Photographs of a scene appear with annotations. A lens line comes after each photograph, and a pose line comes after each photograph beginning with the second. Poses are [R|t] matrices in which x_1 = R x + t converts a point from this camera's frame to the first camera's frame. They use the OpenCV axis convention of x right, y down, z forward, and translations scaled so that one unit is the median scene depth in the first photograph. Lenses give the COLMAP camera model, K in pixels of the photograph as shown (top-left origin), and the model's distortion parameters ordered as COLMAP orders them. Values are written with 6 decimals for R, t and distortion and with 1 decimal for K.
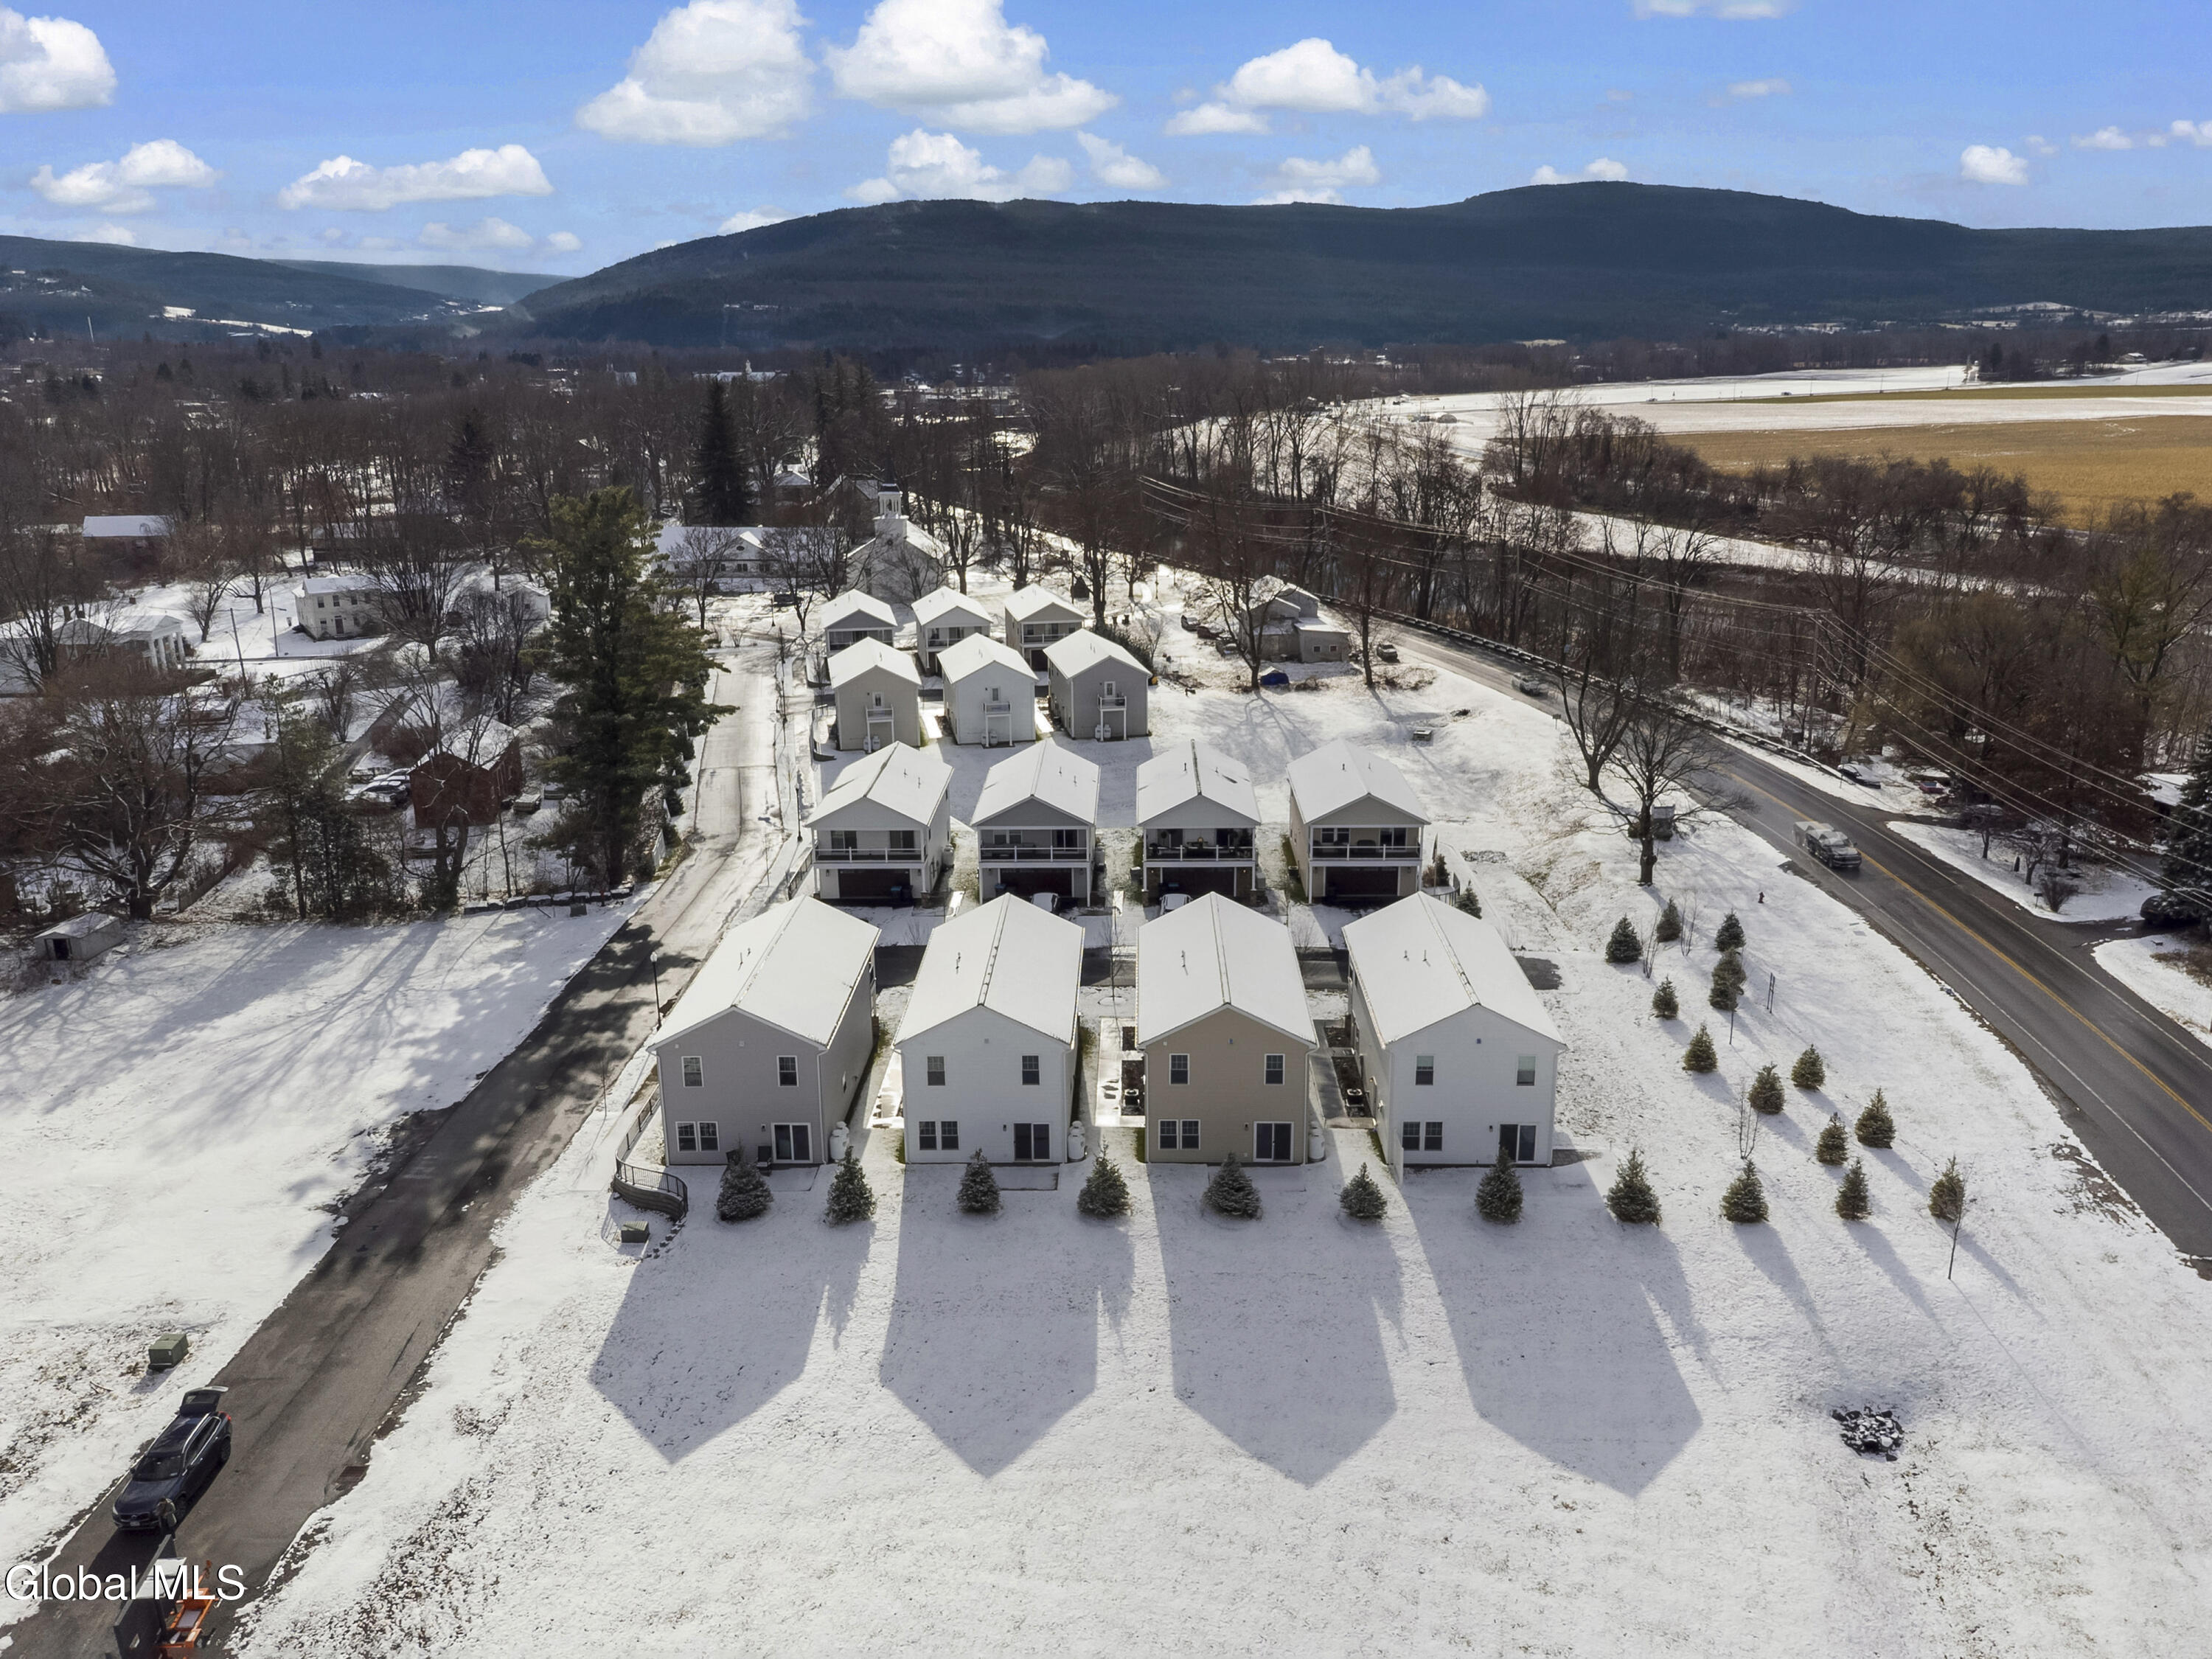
lens RADIAL K [[1825.0, 0, 1106.0], [0, 1825.0, 829.5], [0, 0, 1]] dist [0.074468, 0.004008]
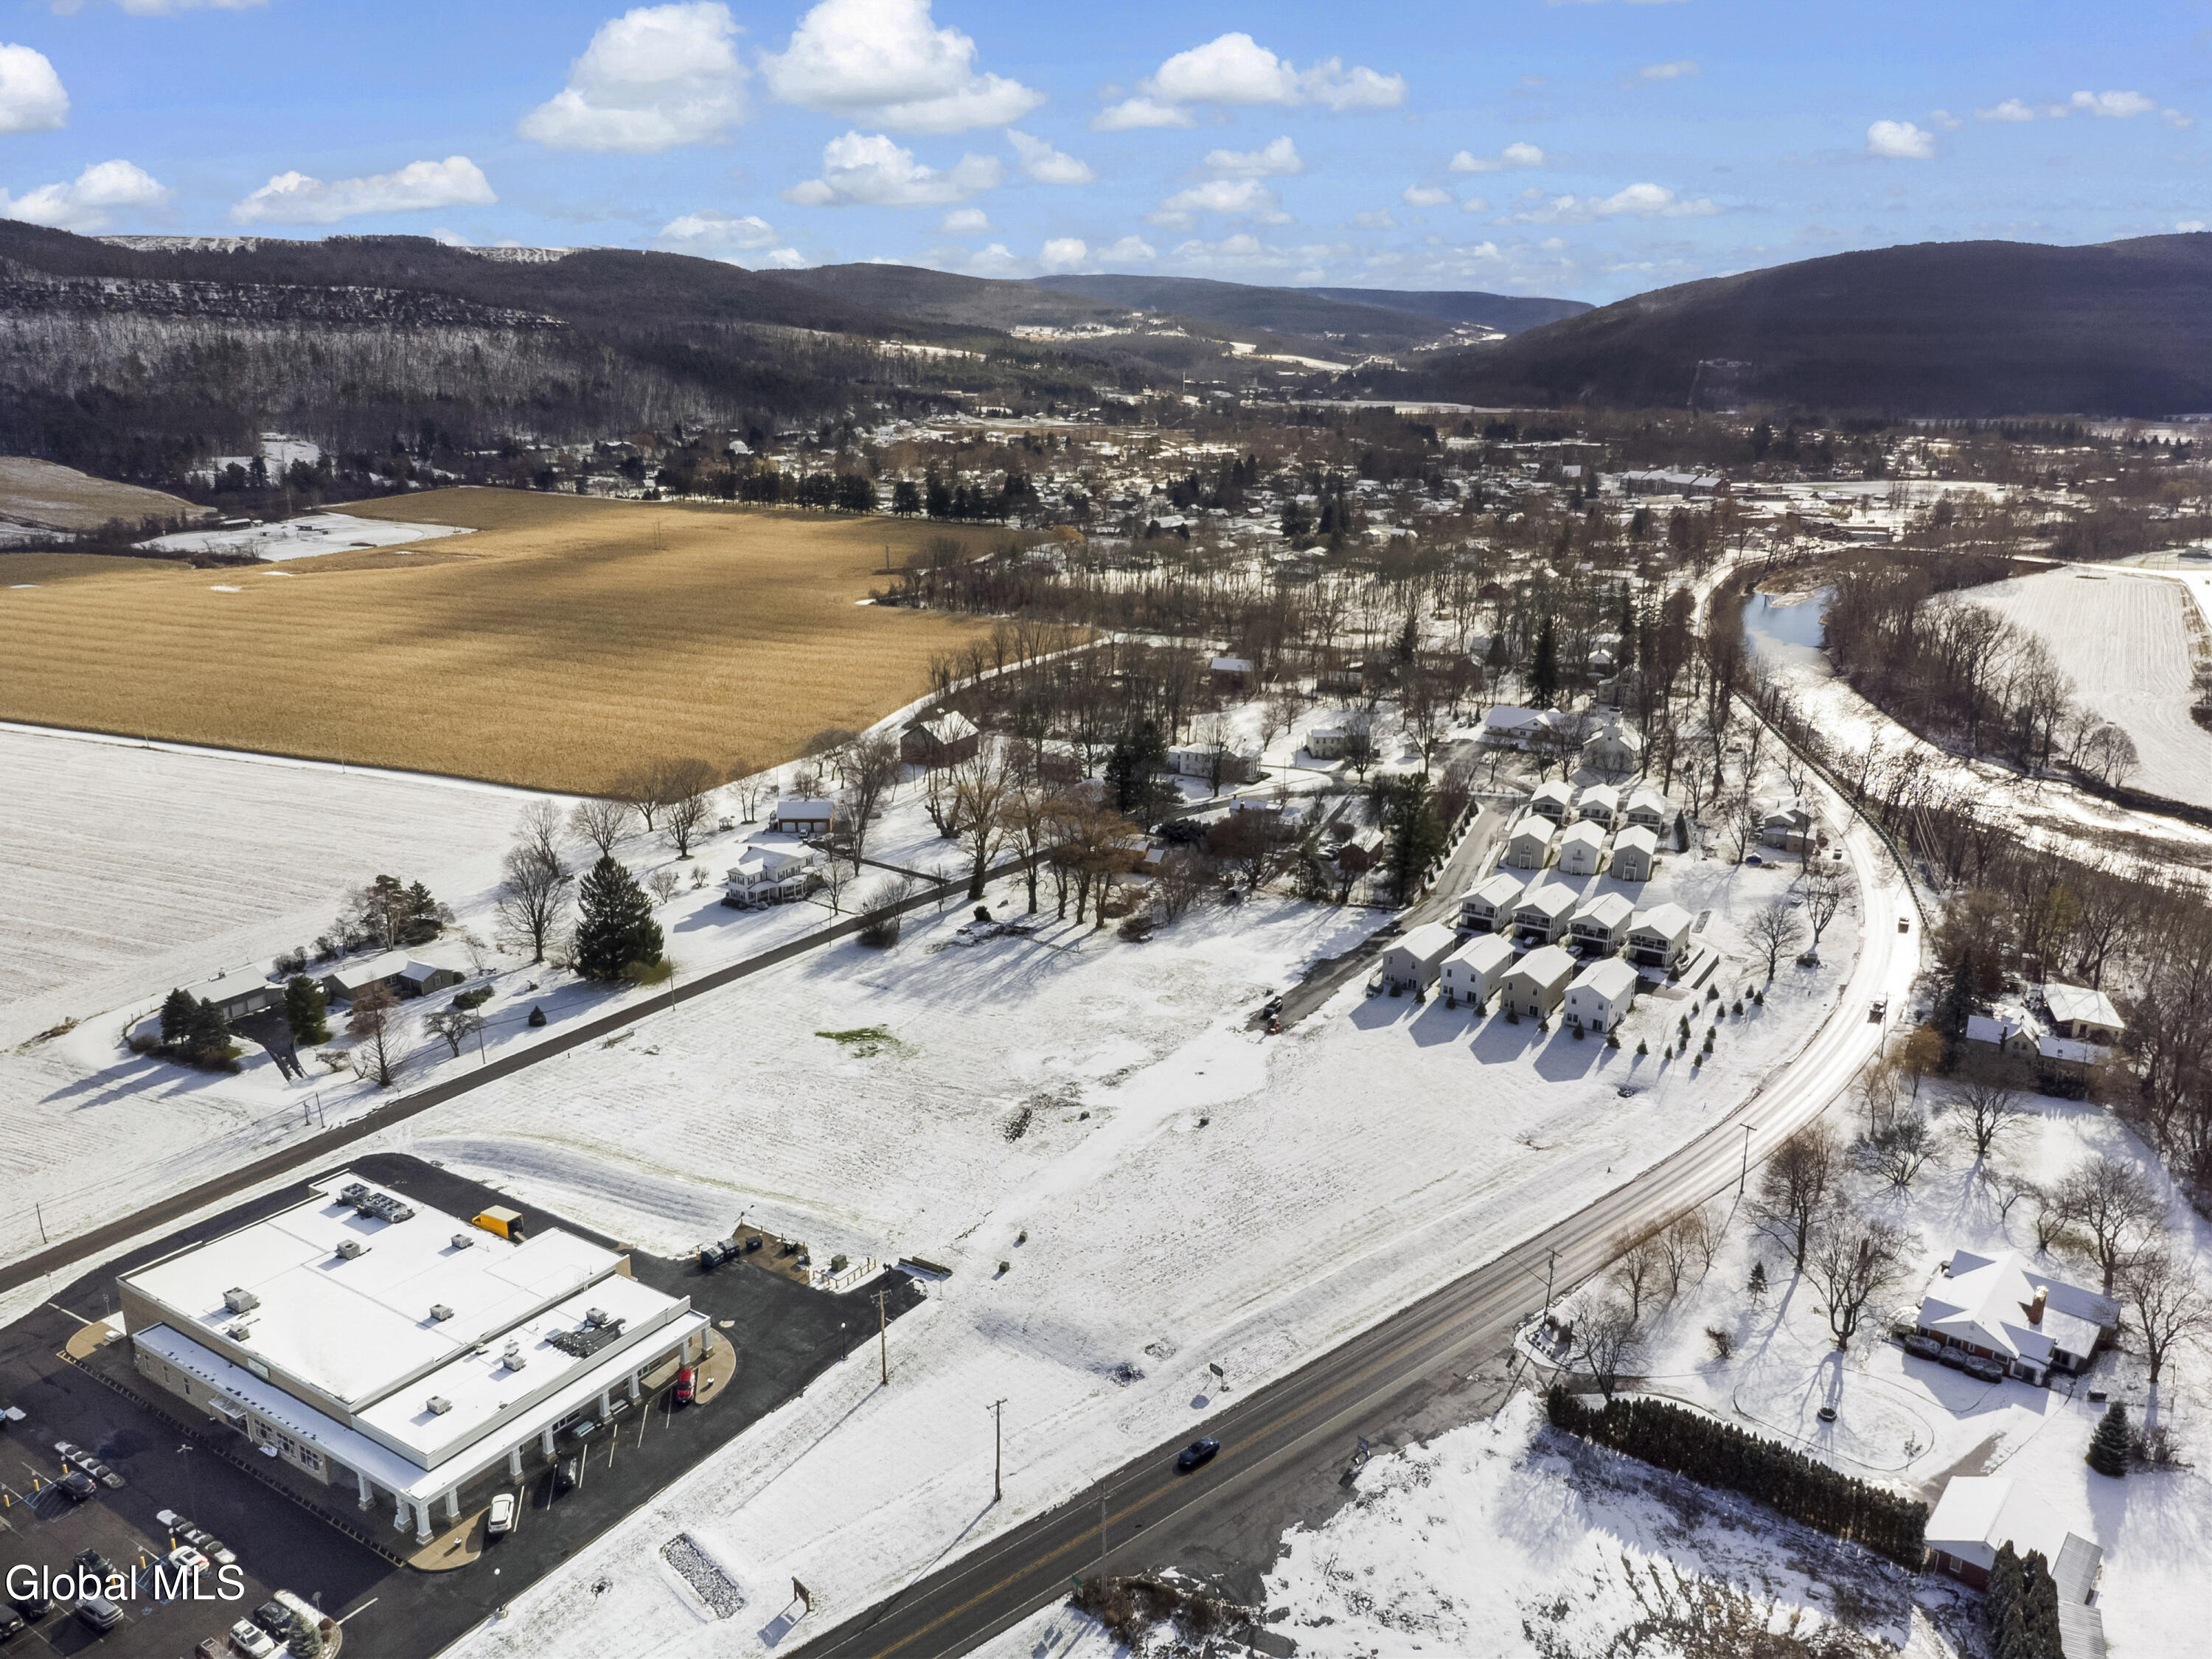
lens RADIAL K [[1558.8, 0, 1106.0], [0, 1558.8, 829.5], [0, 0, 1]] dist [0.000679, -0.000080]
pose [[0.859429, 0.168432, -0.482714, 0.549325], [-0.172267, 0.984364, 0.036765, -0.108423], [0.481359, 0.051558, 0.875006, -1.503123]]
